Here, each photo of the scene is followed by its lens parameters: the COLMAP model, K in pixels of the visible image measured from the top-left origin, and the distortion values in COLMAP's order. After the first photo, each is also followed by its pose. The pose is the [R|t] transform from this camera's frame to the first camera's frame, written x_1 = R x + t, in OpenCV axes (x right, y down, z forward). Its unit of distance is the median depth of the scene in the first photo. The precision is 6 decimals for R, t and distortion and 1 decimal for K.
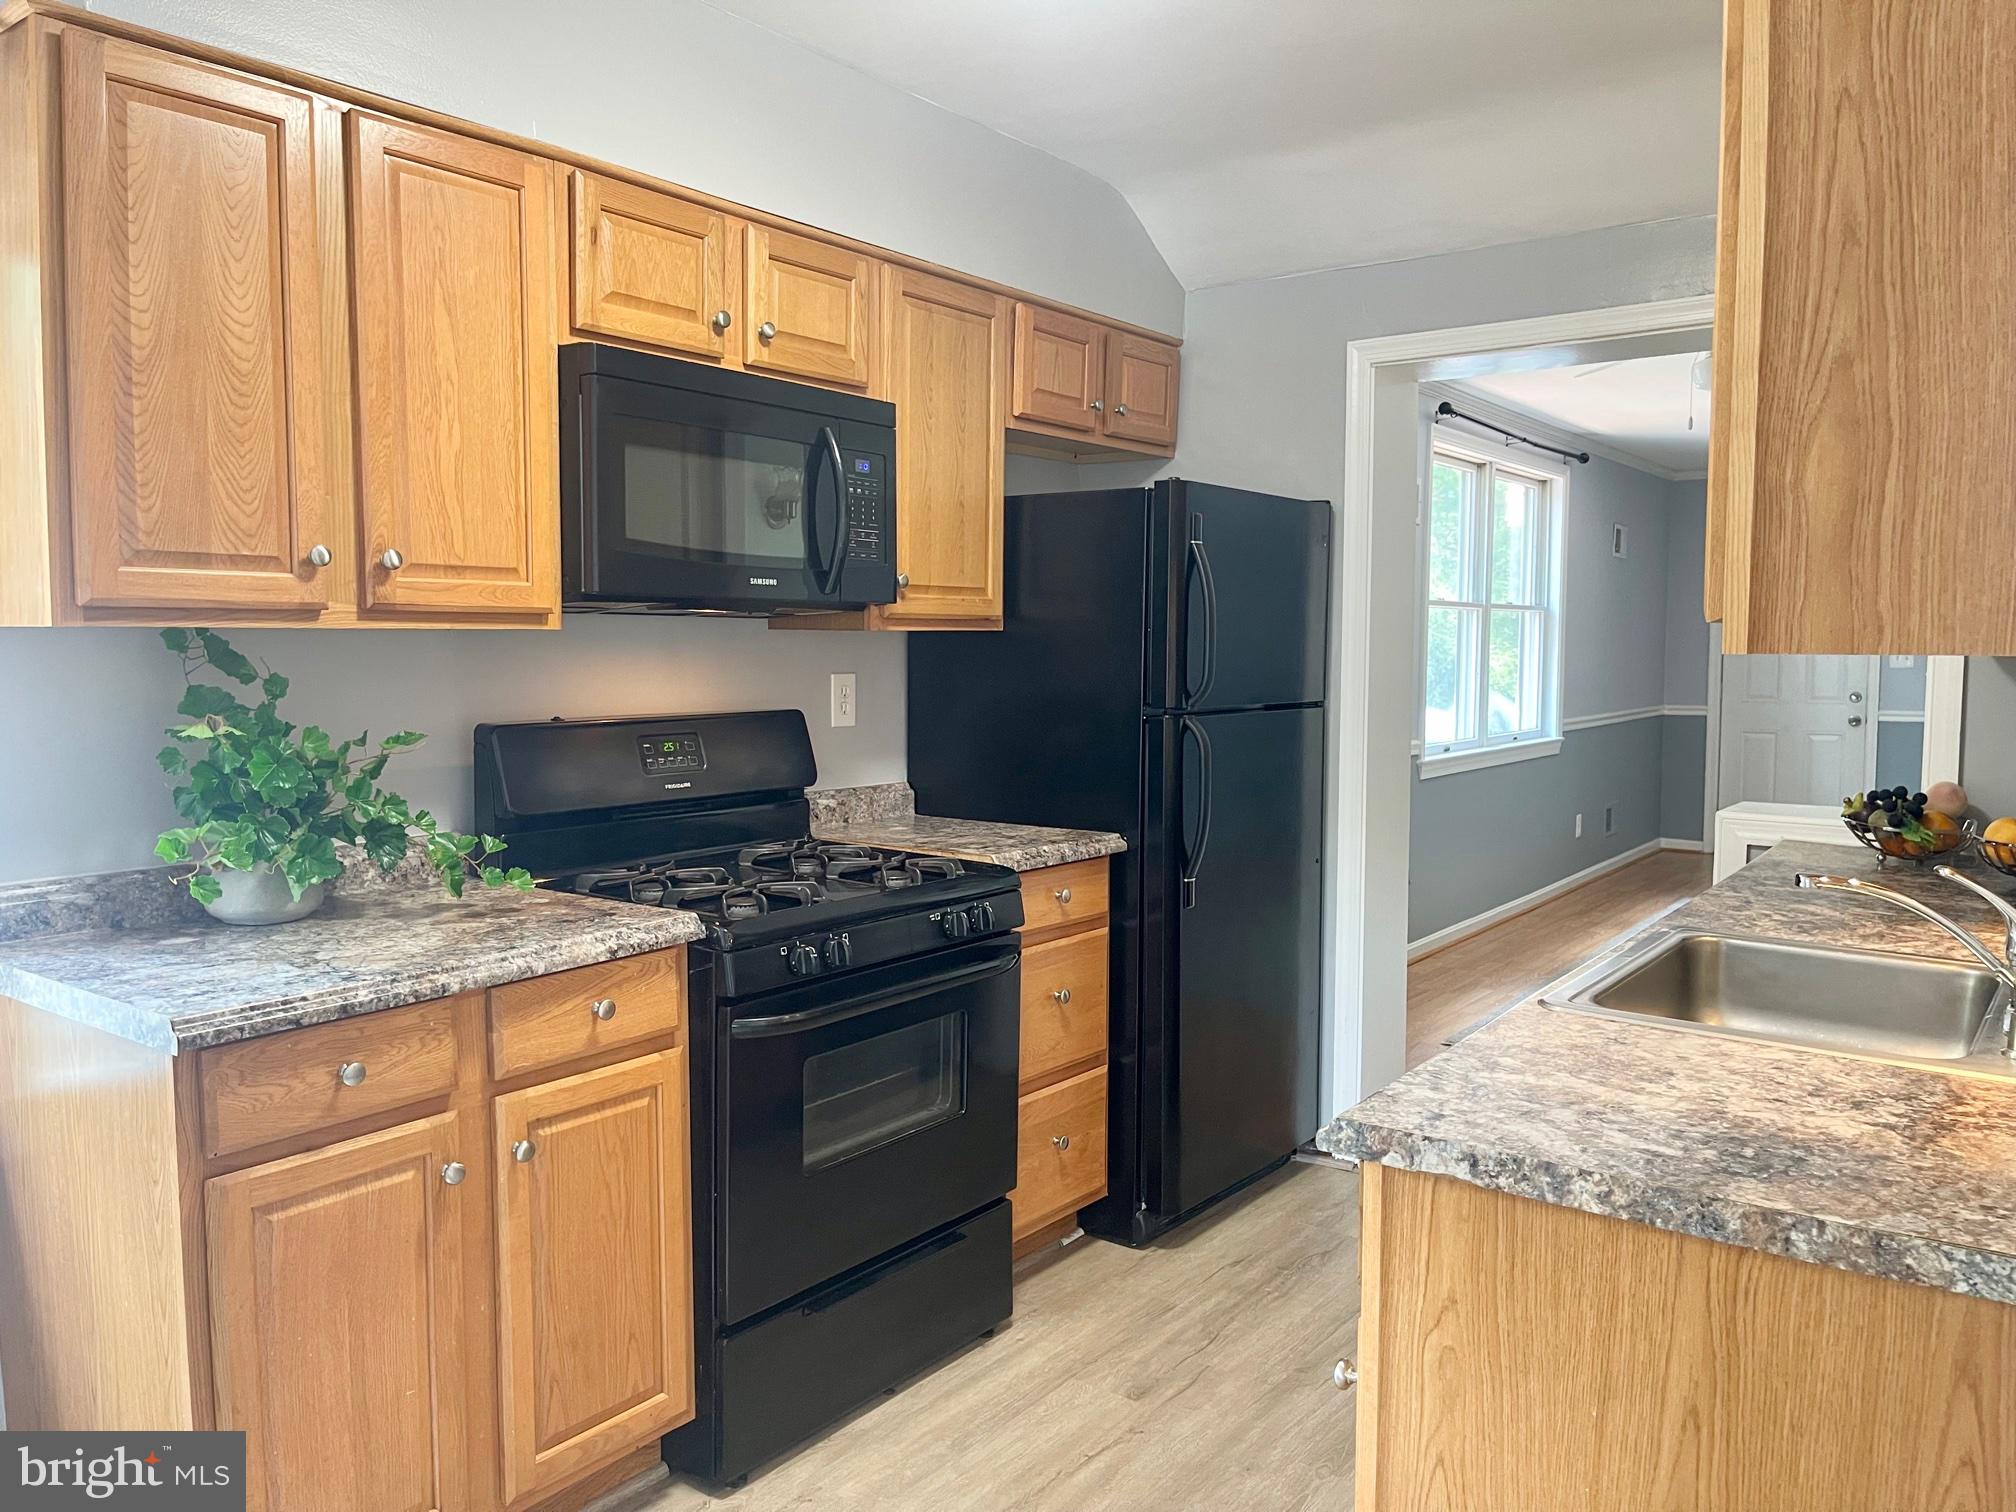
lens RADIAL K [[1520.6, 0, 1000.9], [0, 1520.6, 757.8], [0, 0, 1]] dist [0.061780, -0.092223]
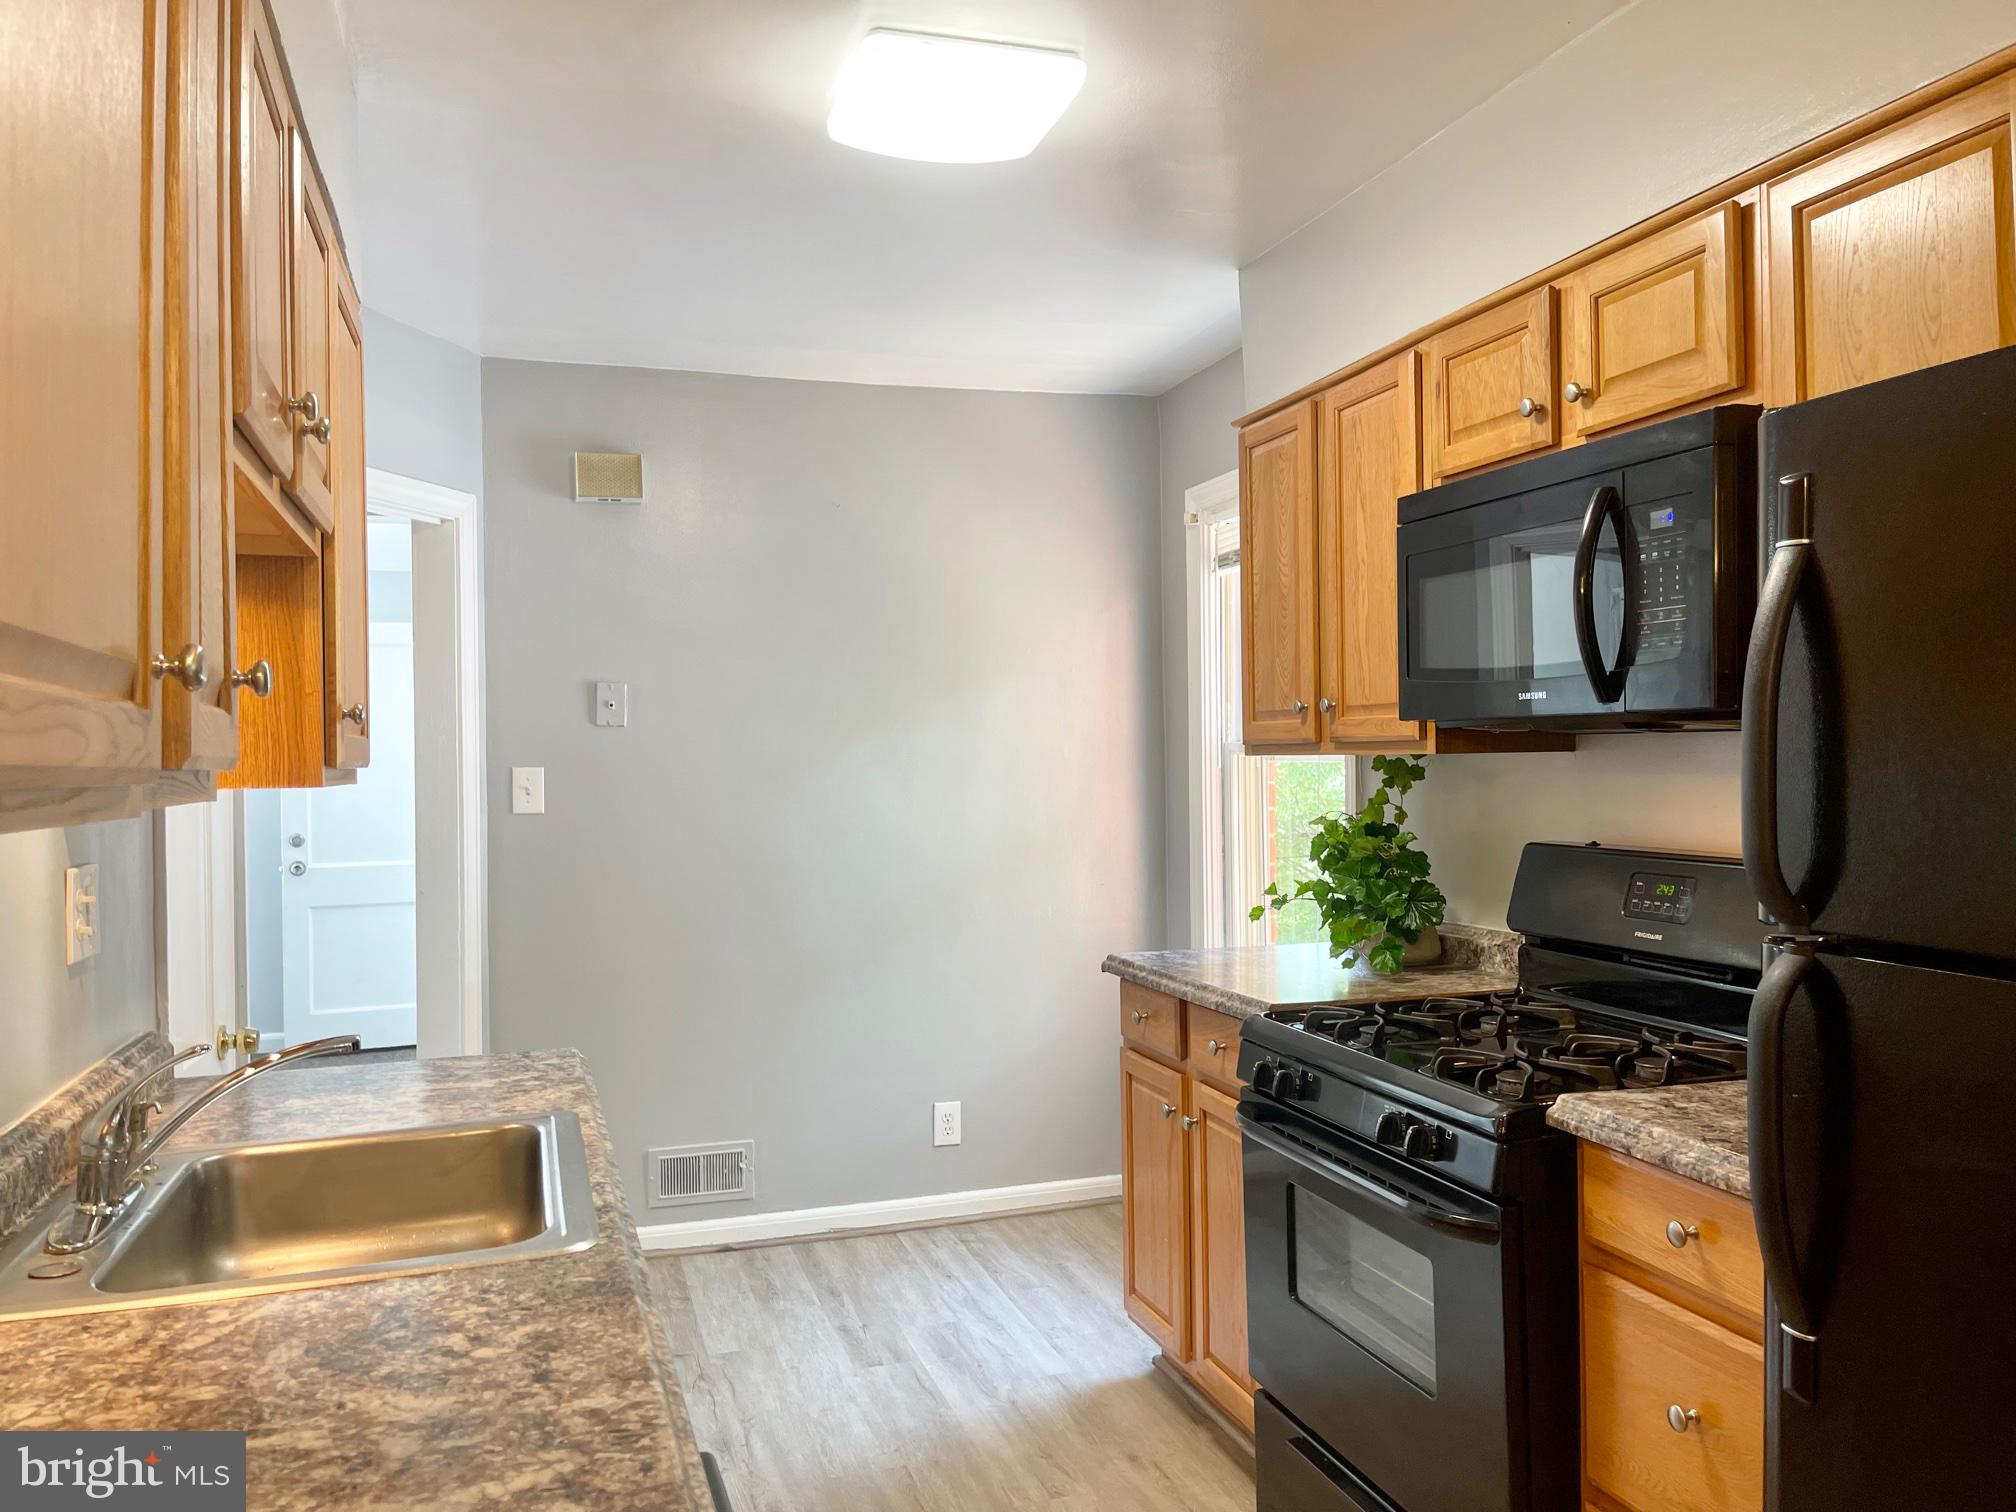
lens RADIAL K [[1508.7, 0, 1068.6], [0, 1508.7, 764.6], [0, 0, 1]] dist [0.005312, 0.005471]
pose [[-0.542996, -0.002429, -0.839731, 0.798210], [-0.069731, 0.996672, 0.042208, -0.136245], [0.836835, 0.081474, -0.541359, 1.632037]]
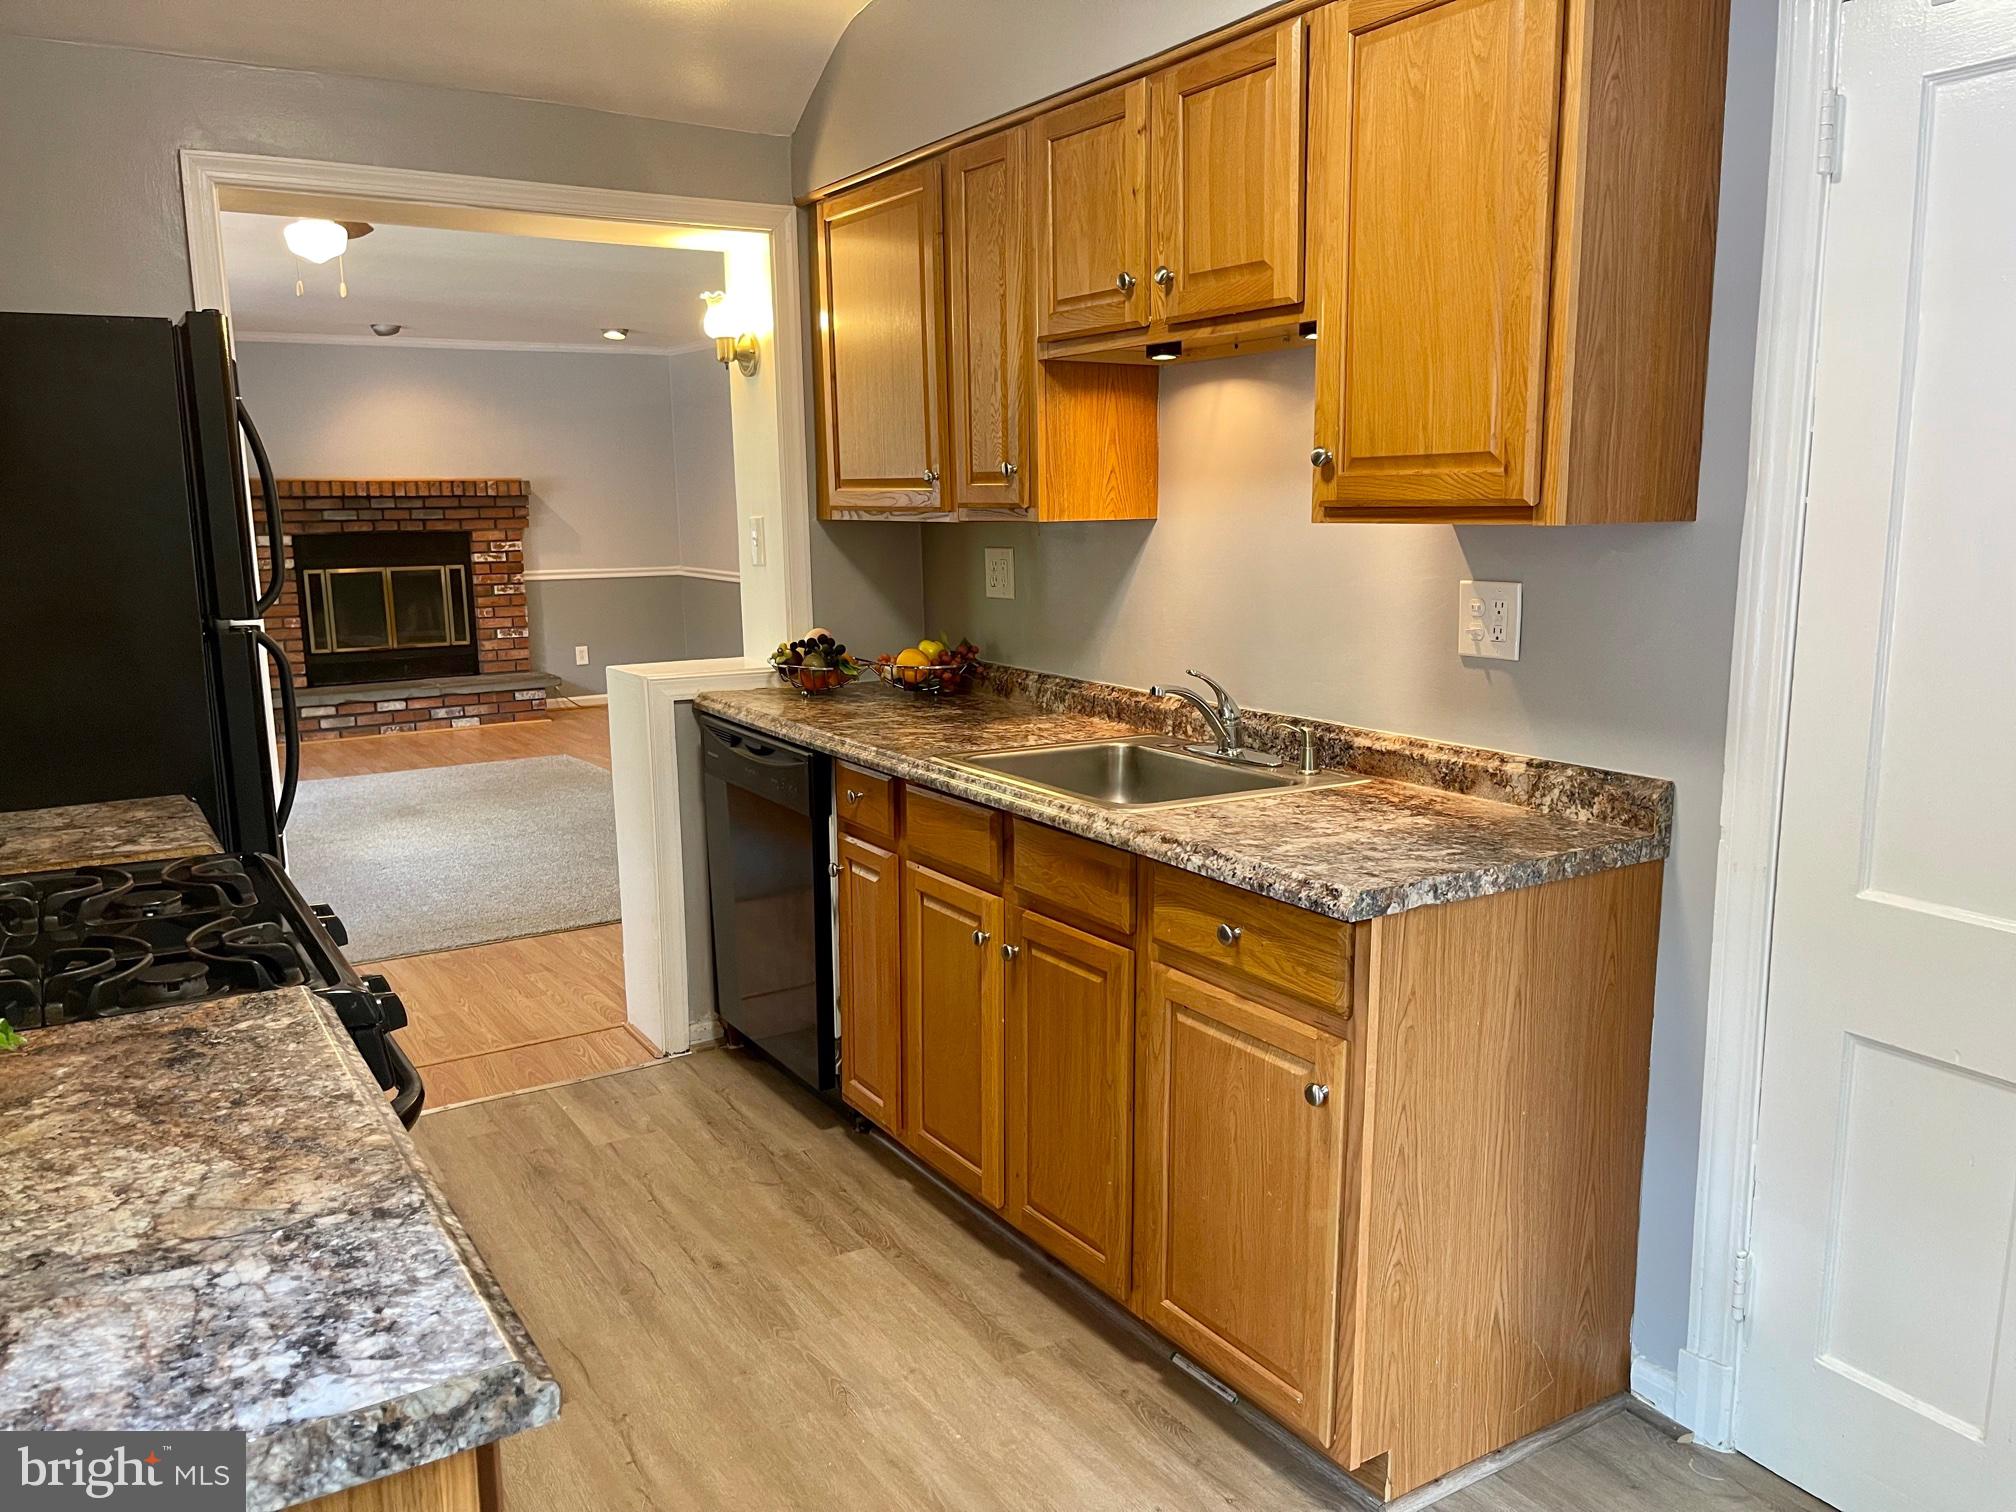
lens RADIAL K [[1528.2, 0, 1009.5], [0, 1528.2, 774.2], [0, 0, 1]] dist [0.060643, -0.081006]
pose [[0.352480, -0.170157, 0.920220, -1.073259], [0.085643, 0.985069, 0.149344, -0.085519], [-0.931892, 0.026170, 0.361790, 0.804773]]
